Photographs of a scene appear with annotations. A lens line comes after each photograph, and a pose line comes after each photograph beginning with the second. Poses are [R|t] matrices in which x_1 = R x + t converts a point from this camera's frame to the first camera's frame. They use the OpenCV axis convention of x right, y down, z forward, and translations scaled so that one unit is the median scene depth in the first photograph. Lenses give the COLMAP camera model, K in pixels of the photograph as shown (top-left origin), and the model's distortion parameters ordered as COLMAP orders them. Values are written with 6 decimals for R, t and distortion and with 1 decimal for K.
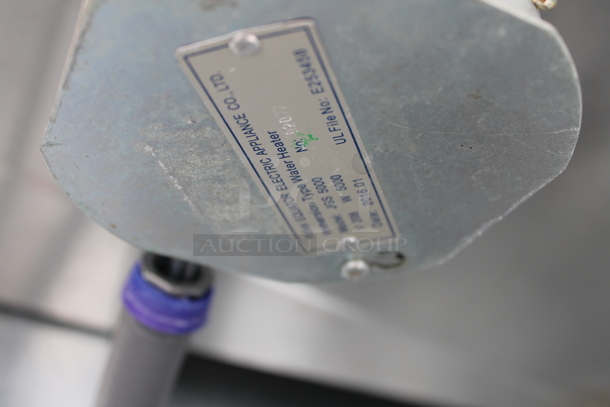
lens RADIAL K [[489.3, 0, 305.0], [0, 489.3, 203.5], [0, 0, 1]] dist [-0.034122, 0.000530]
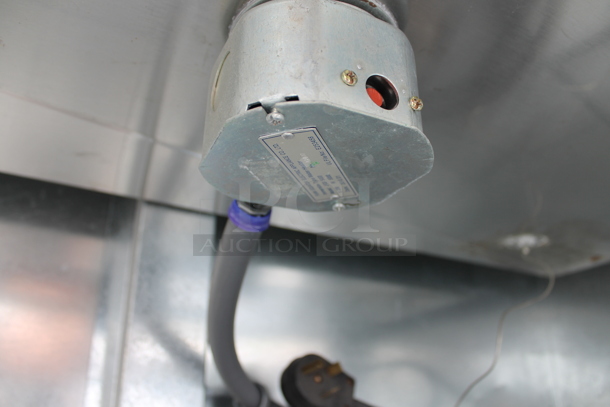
lens RADIAL K [[530.0, 0, 305.0], [0, 530.0, 203.5], [0, 0, 1]] dist [-0.168576, 0.152584]
pose [[0.998968, -0.009172, -0.044487, 0.066005], [0.024772, 0.930939, 0.364333, -0.841298], [0.038073, -0.365059, 0.930205, -1.348750]]
